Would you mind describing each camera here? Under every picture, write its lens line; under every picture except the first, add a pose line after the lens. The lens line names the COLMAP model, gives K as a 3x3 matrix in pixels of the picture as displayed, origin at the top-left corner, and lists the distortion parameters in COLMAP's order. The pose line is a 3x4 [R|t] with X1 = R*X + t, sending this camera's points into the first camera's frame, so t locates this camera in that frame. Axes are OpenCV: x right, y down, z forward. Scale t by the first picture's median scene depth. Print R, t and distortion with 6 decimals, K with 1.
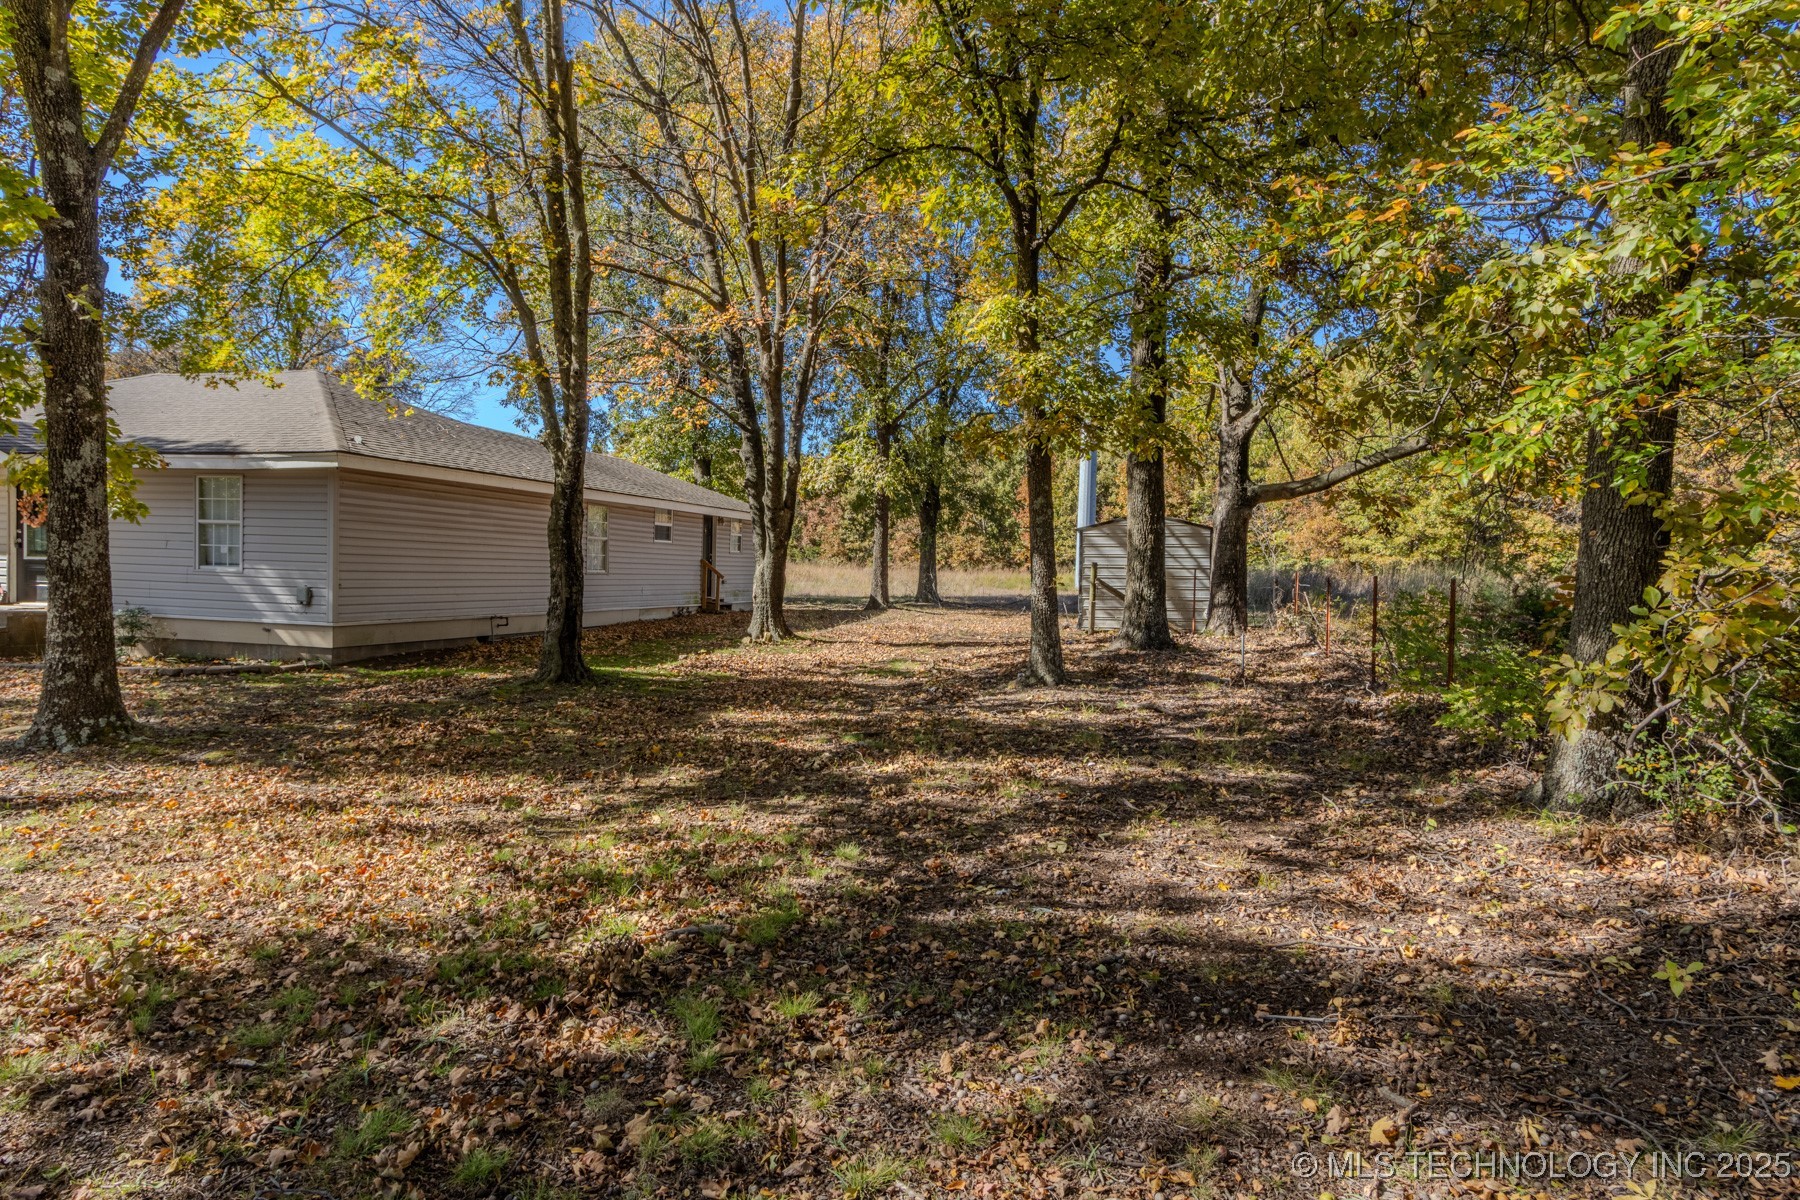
lens RADIAL K [[1057.6, 0, 880.7], [0, 1057.6, 598.1], [0, 0, 1]] dist [0.007154, -0.005503]
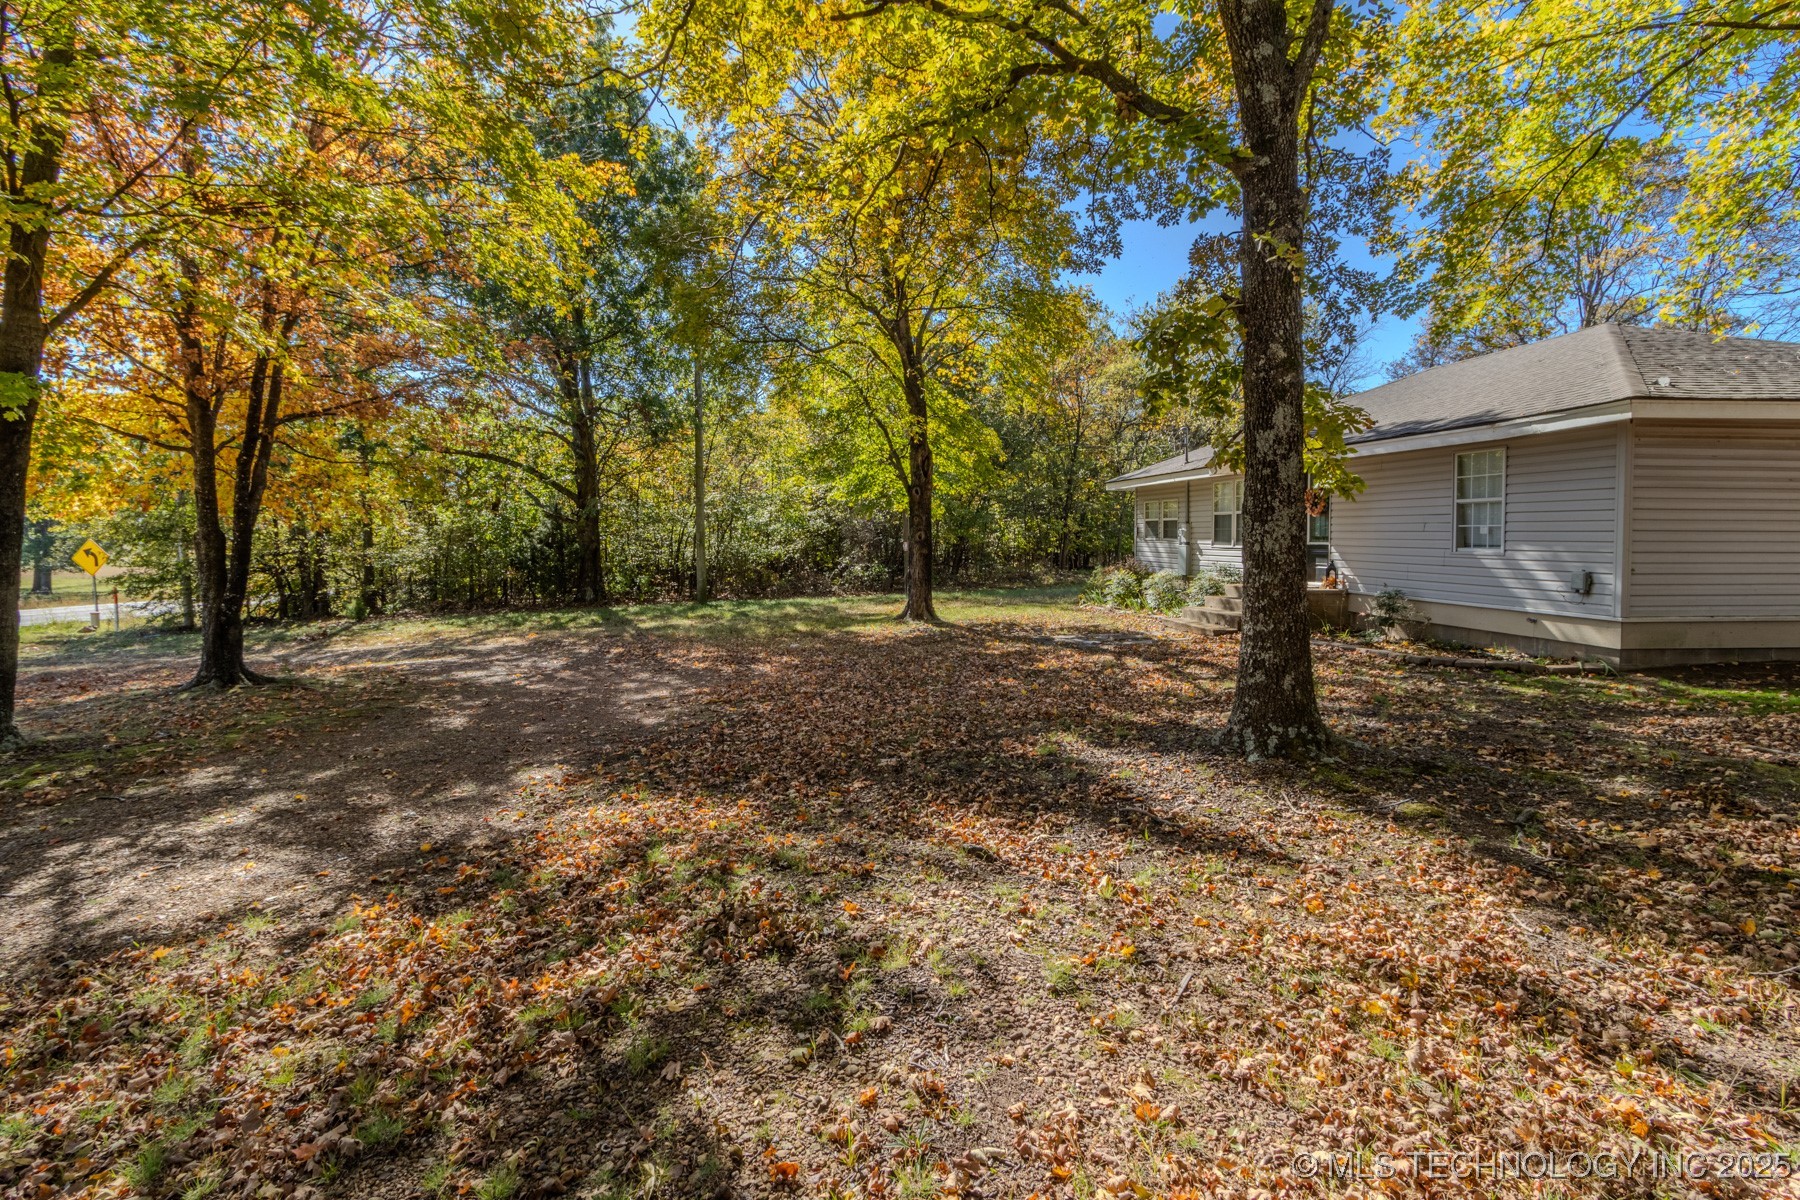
lens RADIAL K [[851.7, 0, 863.9], [0, 851.7, 564.9], [0, 0, 1]] dist [0.001793, -0.001420]
pose [[0.352542, 0.005426, -0.935780, -0.117838], [-0.016031, 0.999871, -0.000242, -0.006812], [0.935659, 0.015087, 0.352584, 0.238503]]
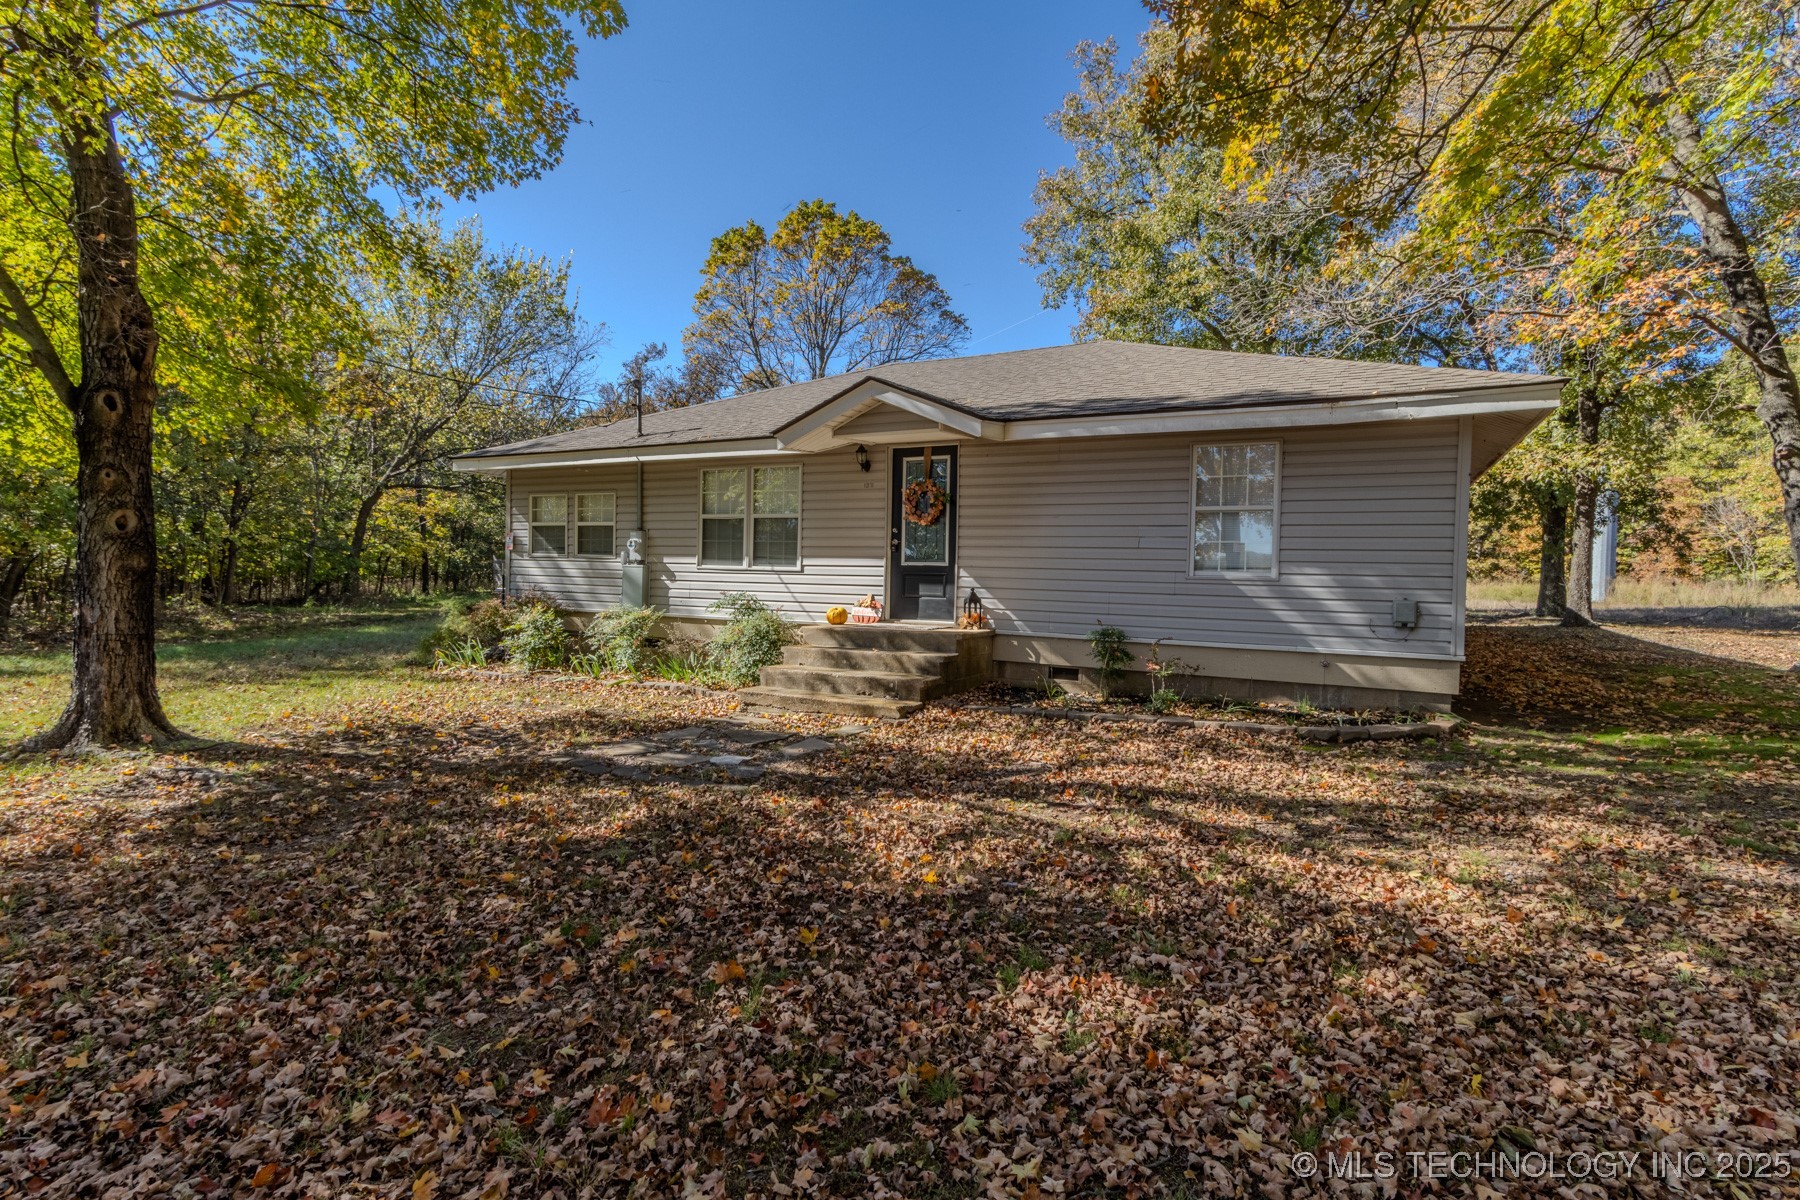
lens RADIAL K [[887.6, 0, 879.5], [0, 887.6, 587.4], [0, 0, 1]] dist [0.000469, -0.001160]
pose [[0.970222, -0.001746, -0.242212, -0.720437], [-0.003678, 0.999753, -0.021939, -0.005568], [0.242191, 0.022176, 0.969975, 0.376595]]
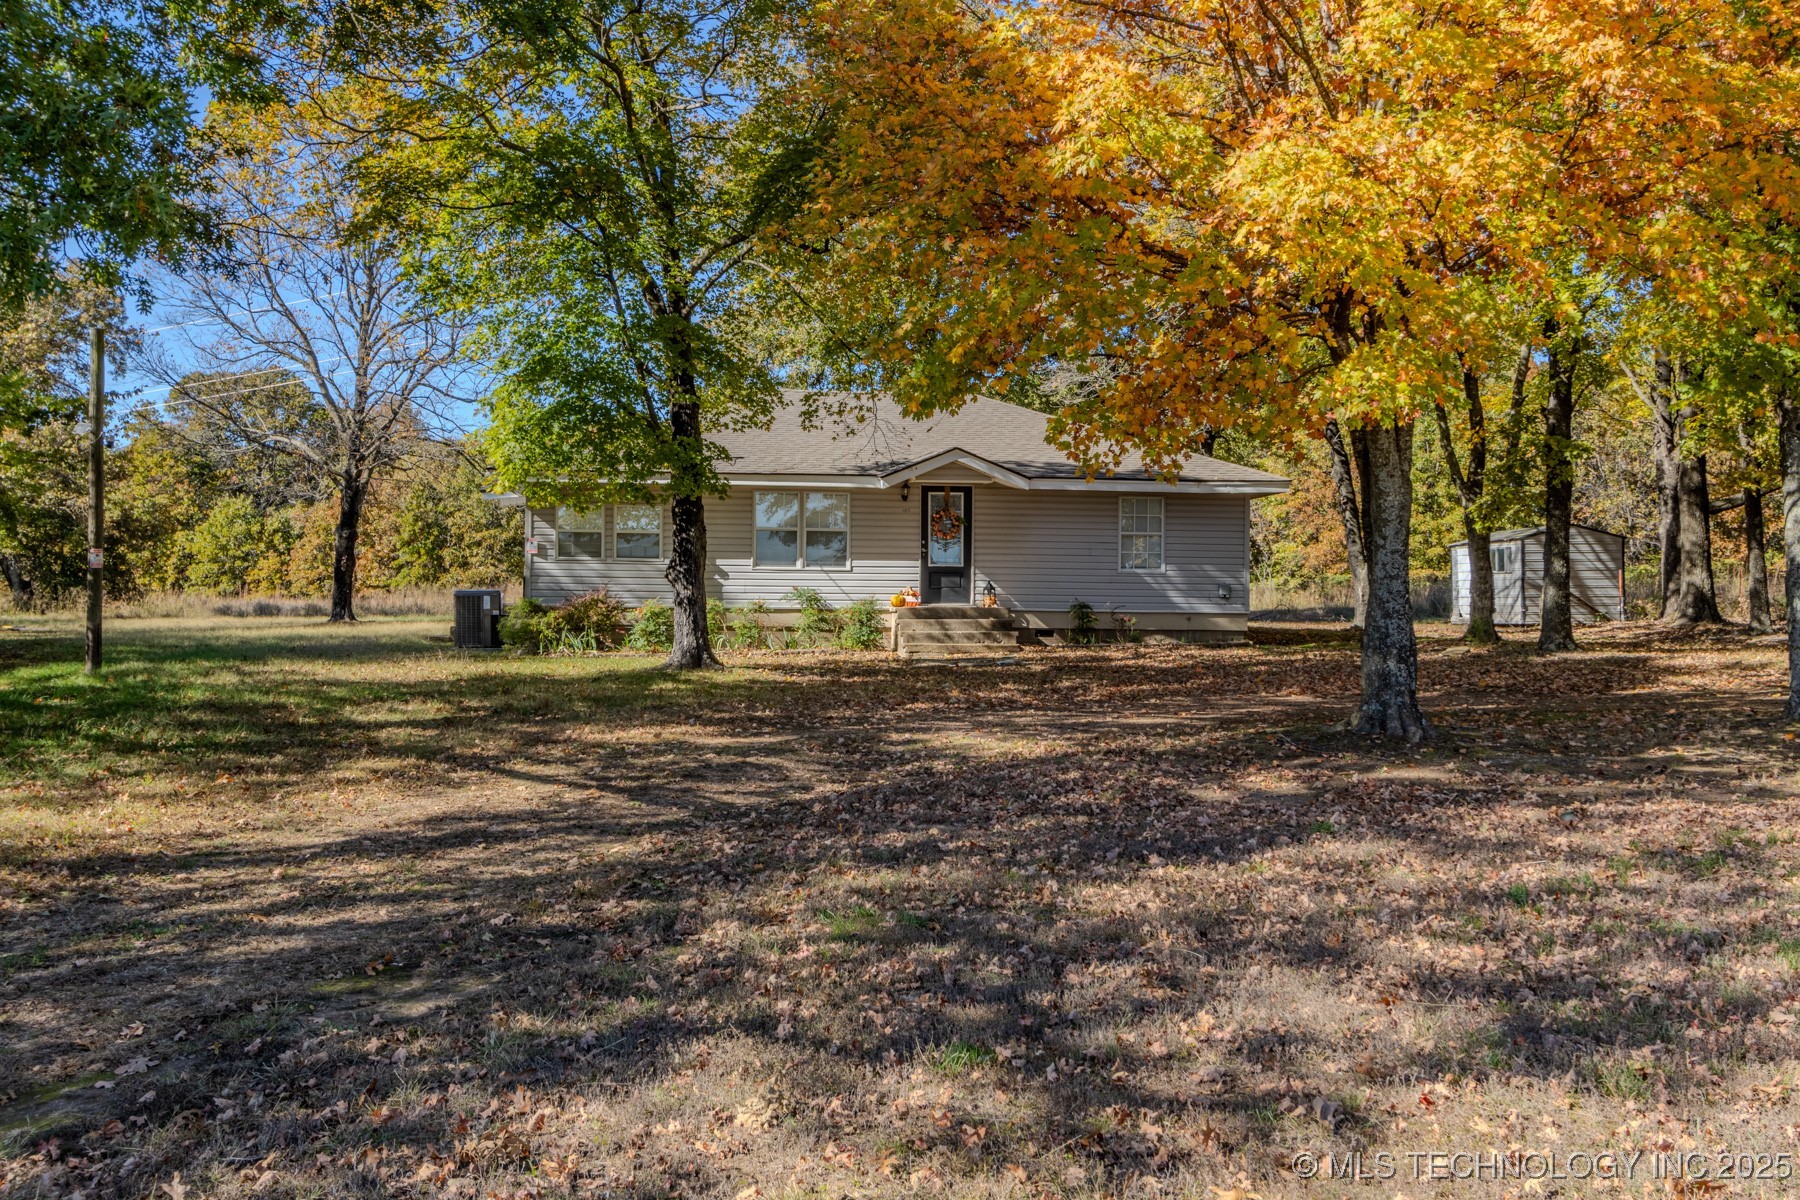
lens RADIAL K [[1744.1, 0, 890.8], [0, 1744.1, 596.3], [0, 0, 1]] dist [0.010208, 0.000000]
pose [[0.940575, -0.014488, 0.339278, -1.627500], [0.026461, 0.999179, -0.030691, 0.058611], [-0.338555, 0.037845, 0.940185, -0.849865]]
